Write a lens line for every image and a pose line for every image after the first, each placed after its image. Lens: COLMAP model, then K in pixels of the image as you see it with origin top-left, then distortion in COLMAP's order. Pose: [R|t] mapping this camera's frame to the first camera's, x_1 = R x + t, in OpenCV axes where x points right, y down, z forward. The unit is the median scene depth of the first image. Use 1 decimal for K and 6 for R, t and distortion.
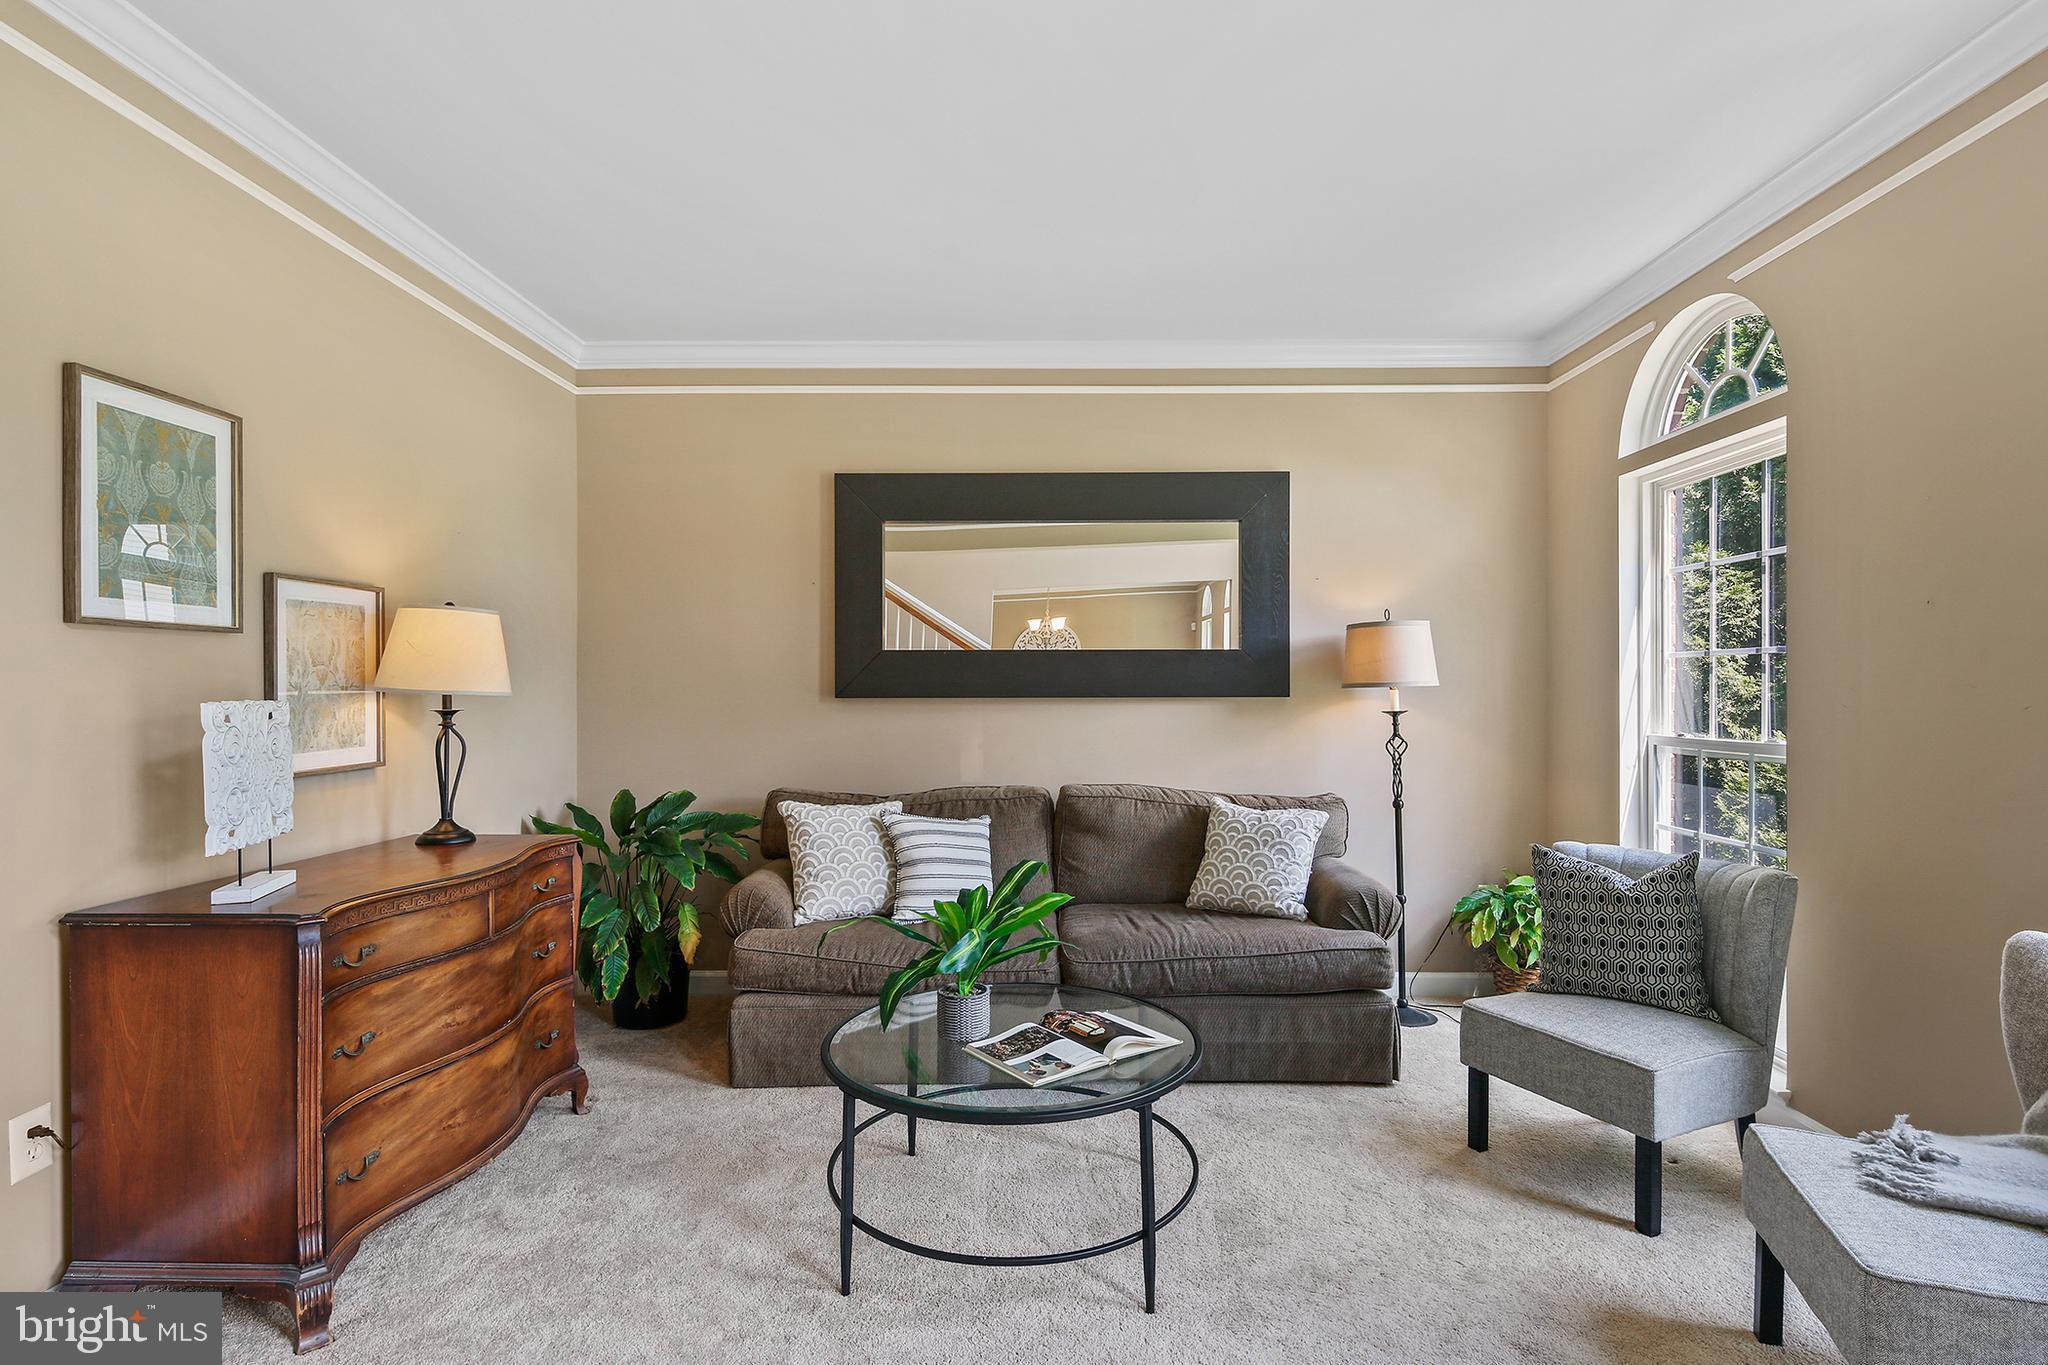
lens RADIAL K [[995.1, 0, 1016.9], [0, 995.1, 680.5], [0, 0, 1]] dist [0.003053, -0.001084]
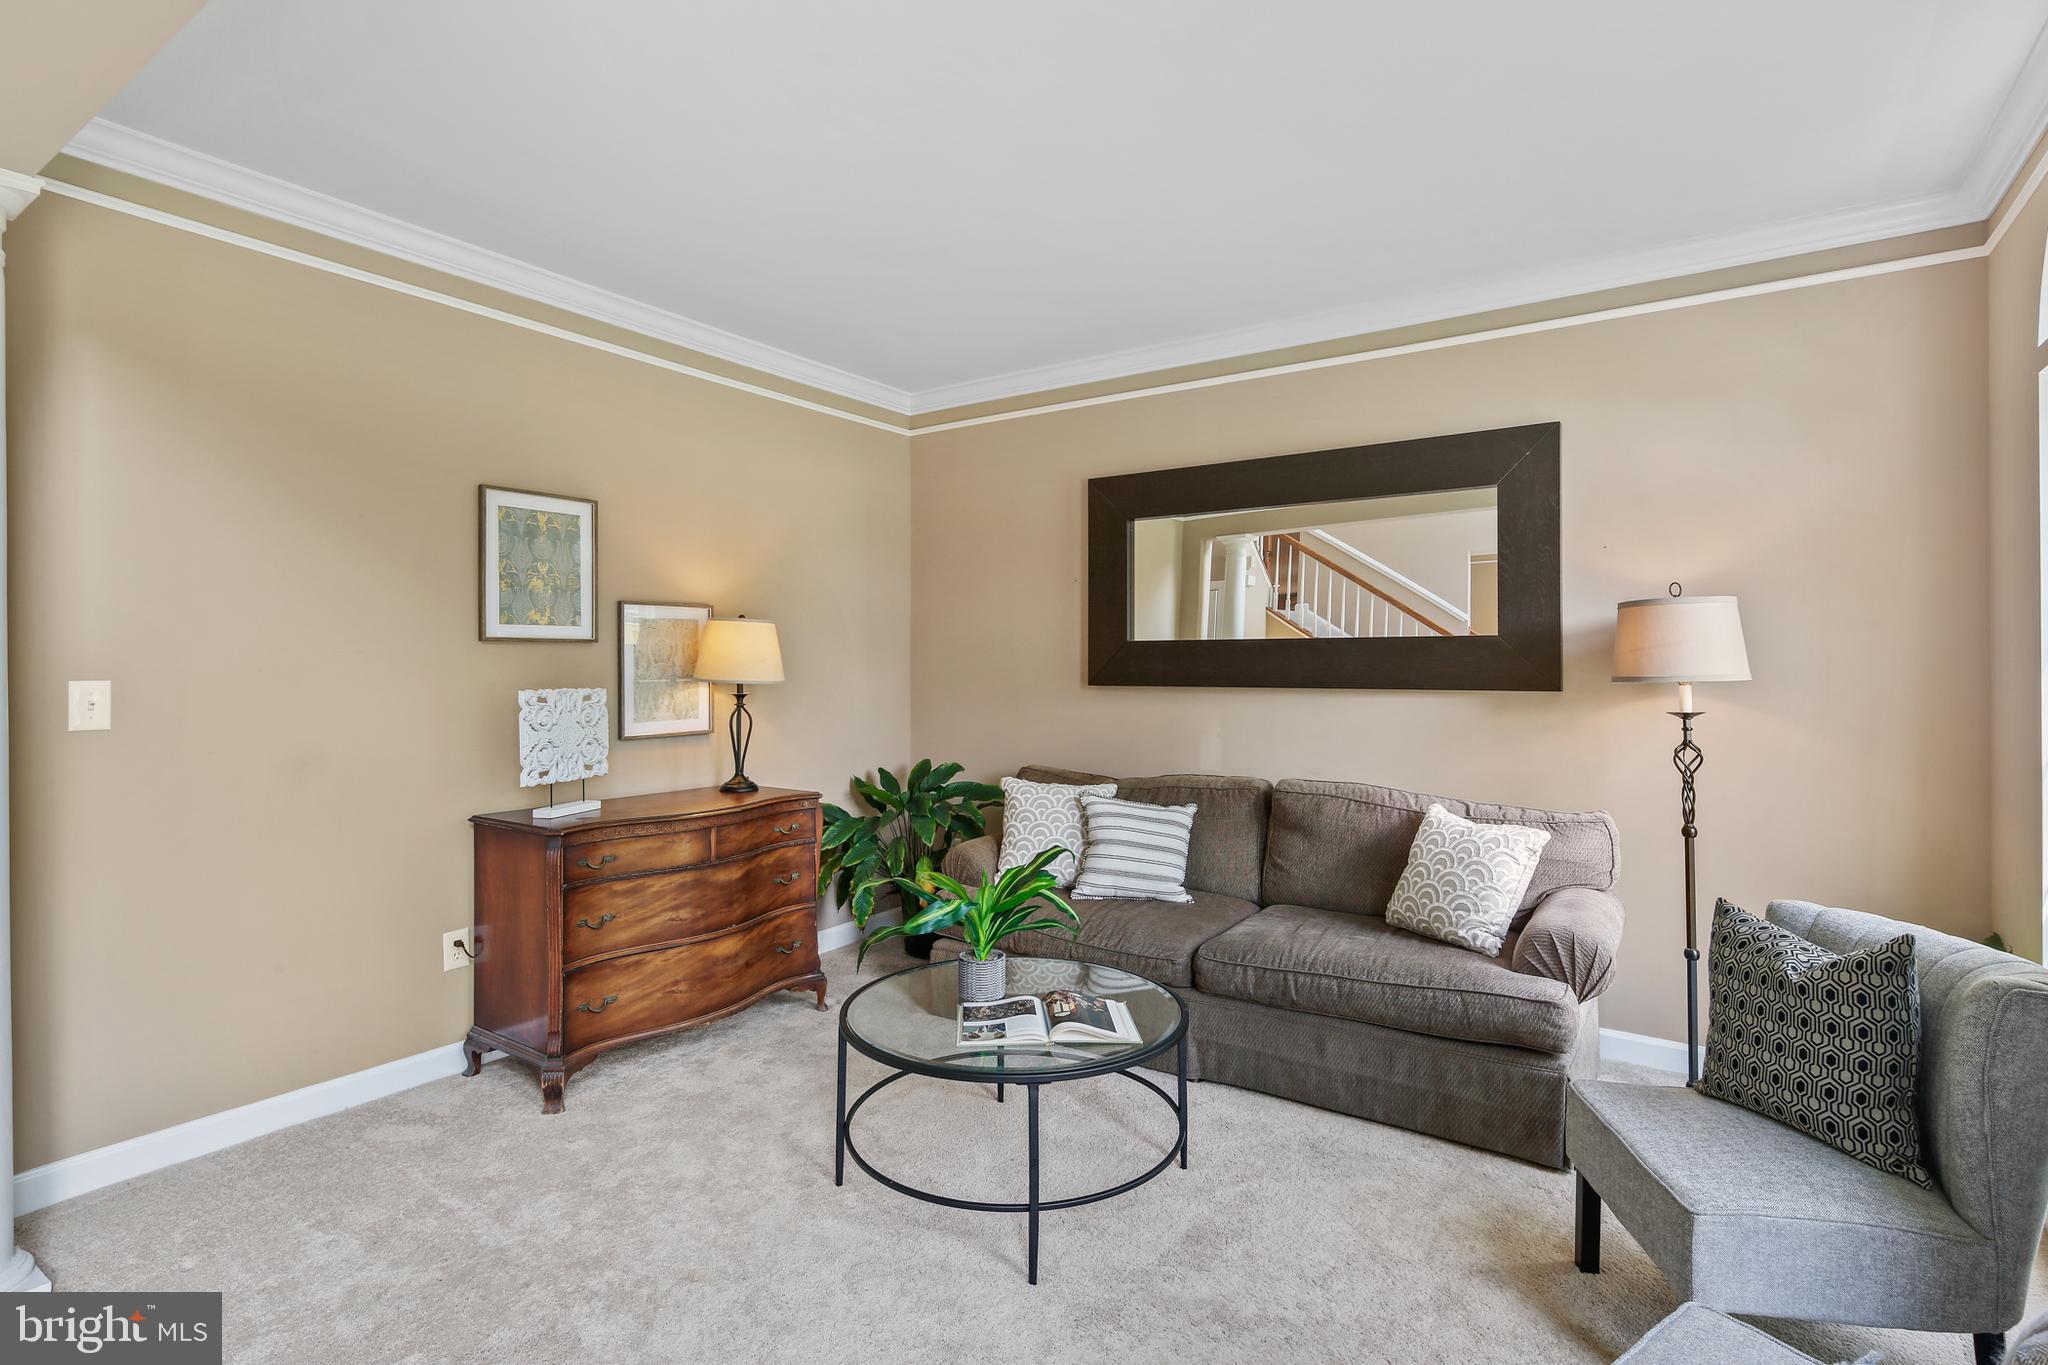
lens RADIAL K [[987.4, 0, 1022.8], [0, 987.4, 650.7], [0, 0, 1]] dist [0.002278, -0.001219]
pose [[0.834437, -0.006241, -0.551067, 0.458396], [0.003246, 0.999974, -0.006410, -0.017953], [0.551093, 0.003560, 0.834436, 0.077784]]
